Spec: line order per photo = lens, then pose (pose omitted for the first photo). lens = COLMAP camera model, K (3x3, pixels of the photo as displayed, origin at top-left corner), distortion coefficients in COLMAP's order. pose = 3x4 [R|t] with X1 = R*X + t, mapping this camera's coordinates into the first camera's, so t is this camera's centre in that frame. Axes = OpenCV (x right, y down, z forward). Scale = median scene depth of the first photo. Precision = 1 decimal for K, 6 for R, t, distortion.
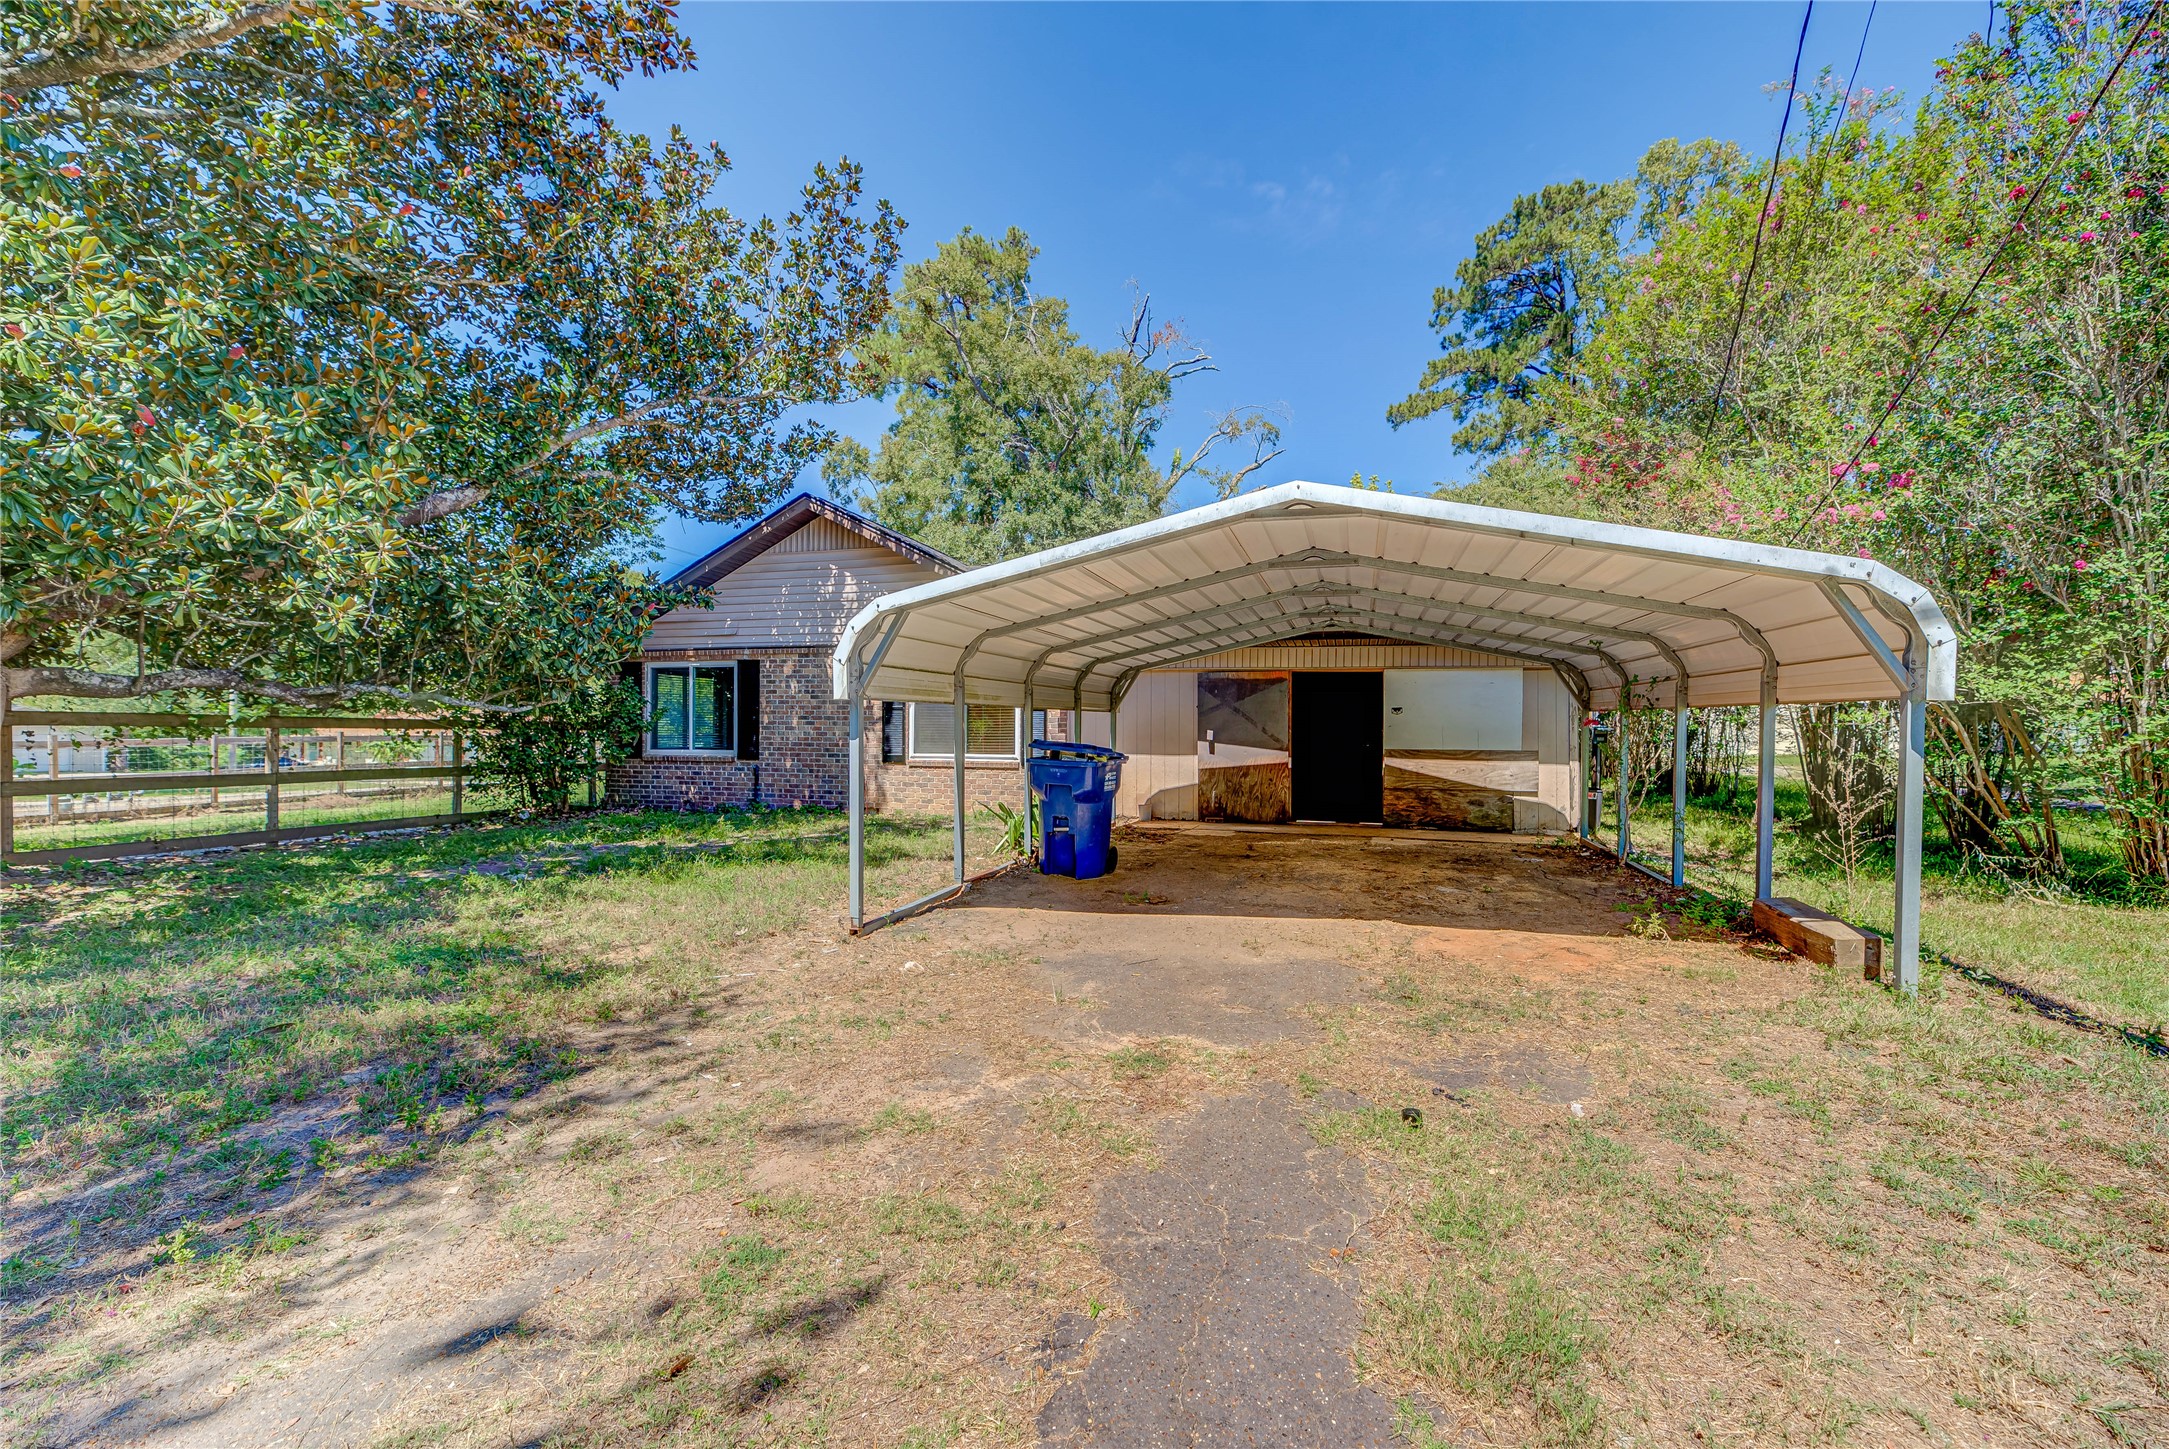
lens RADIAL K [[881.6, 0, 1089.4], [0, 881.6, 704.8], [0, 0, 1]] dist [0.000570, 0.000033]
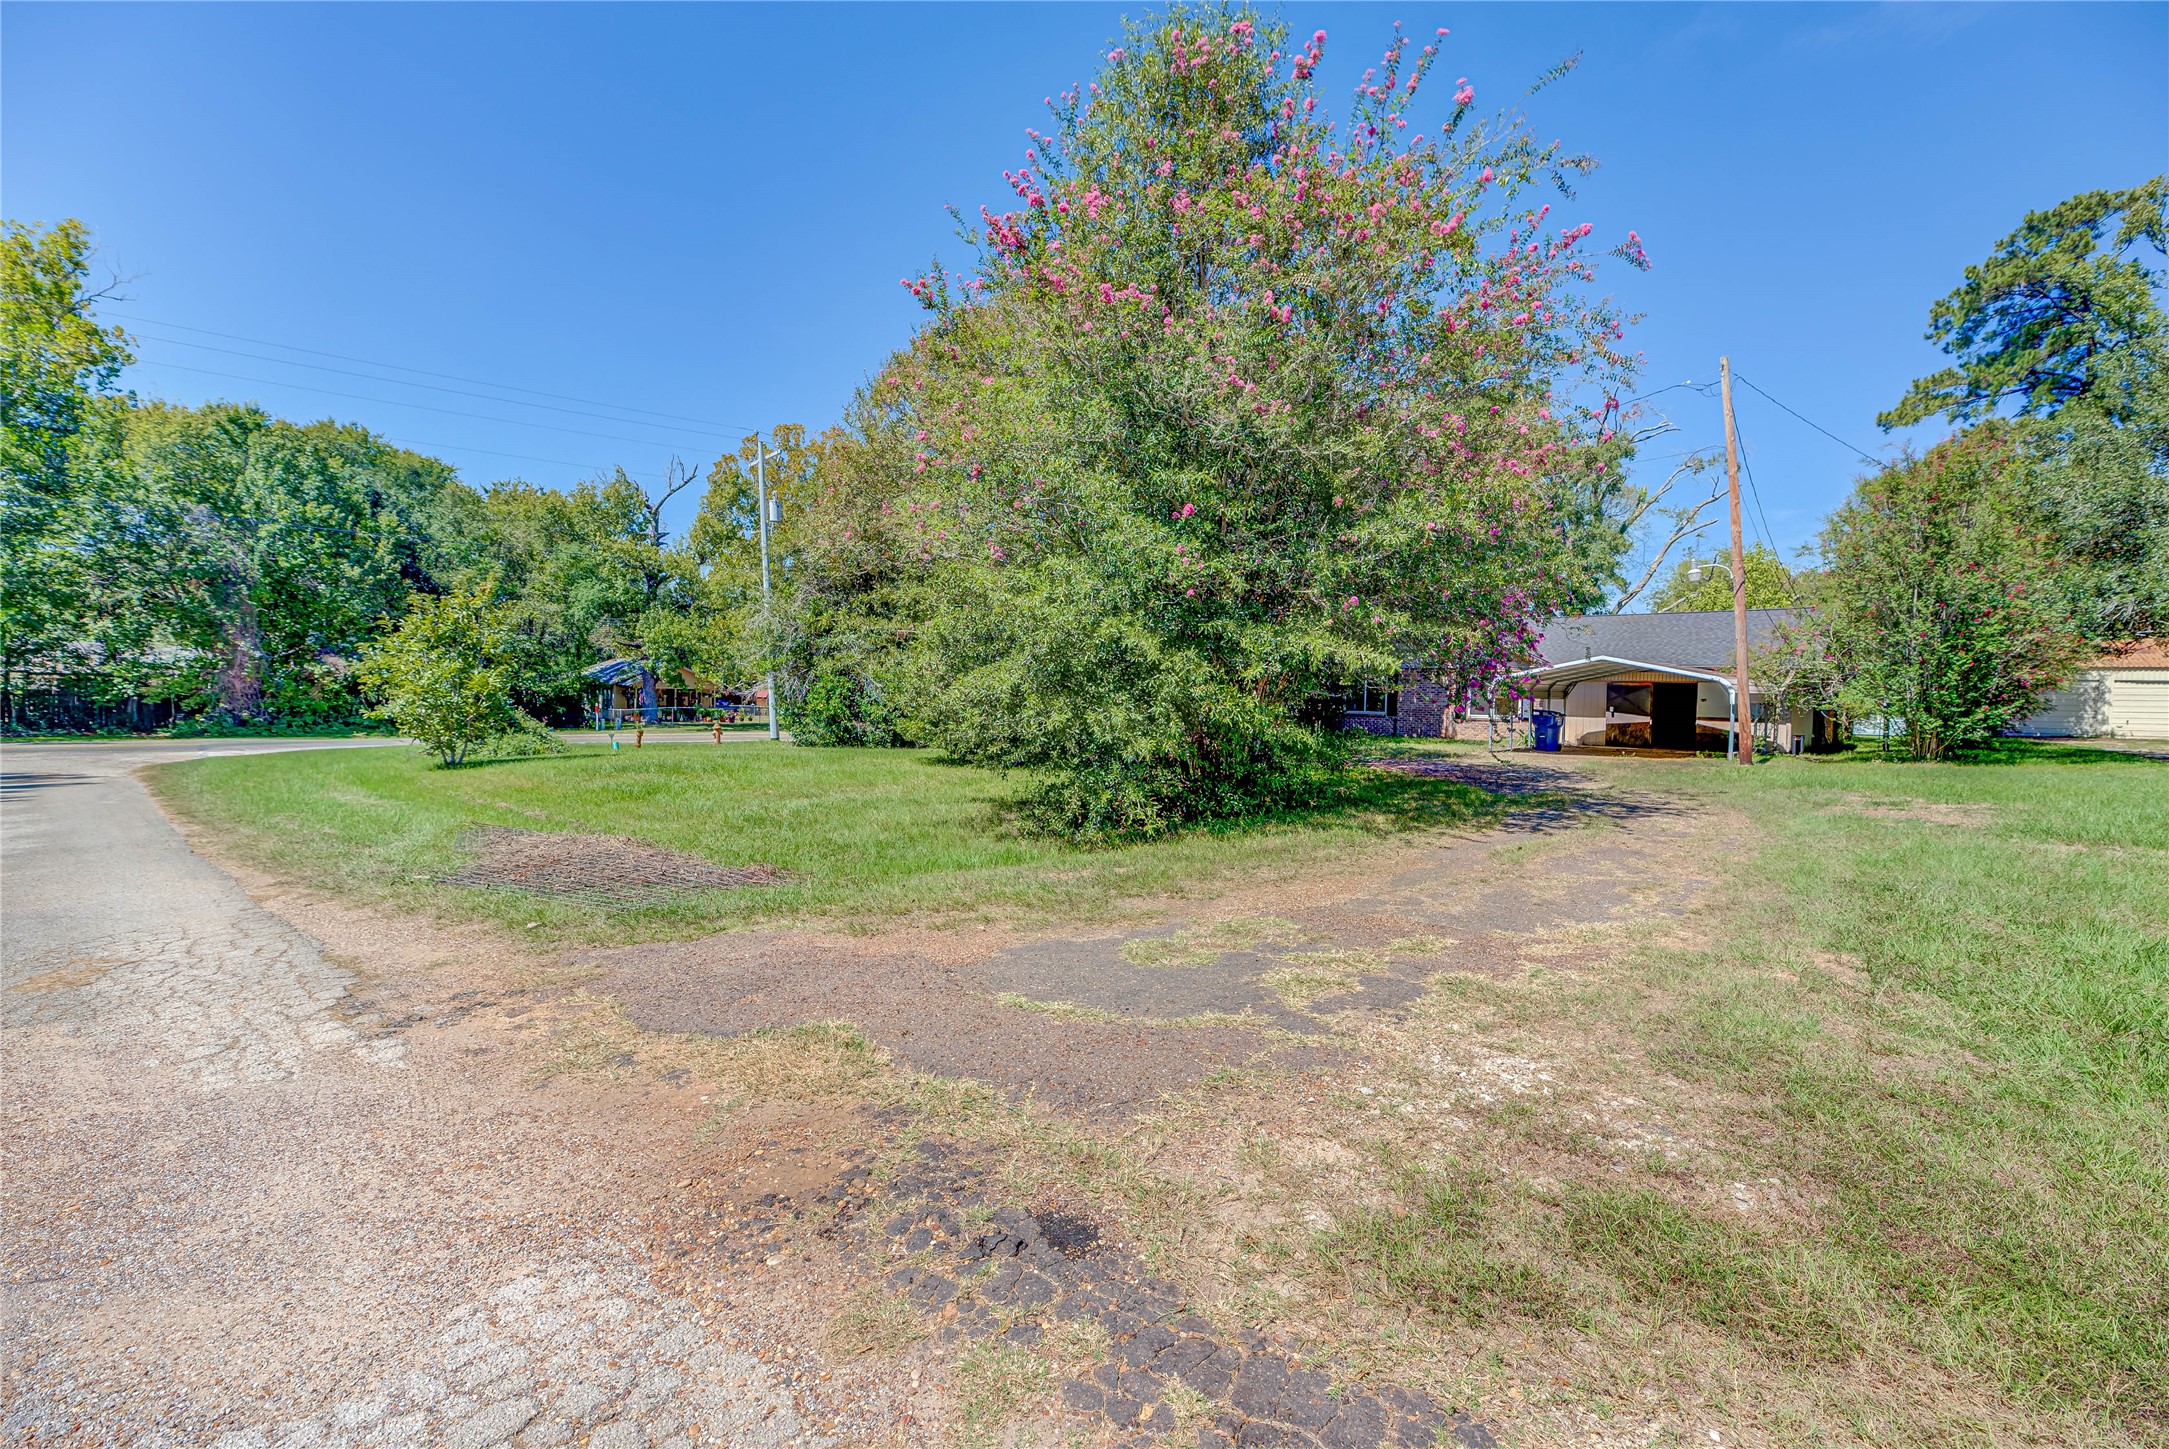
lens RADIAL K [[850.5, 0, 1094.3], [0, 850.5, 748.7], [0, 0, 1]] dist [0.000787, 0.000010]
pose [[0.877018, 0.038806, -0.478888, 0.017250], [0.004677, 0.995996, 0.089274, -0.069911], [0.480435, -0.080535, 0.873325, -1.644343]]
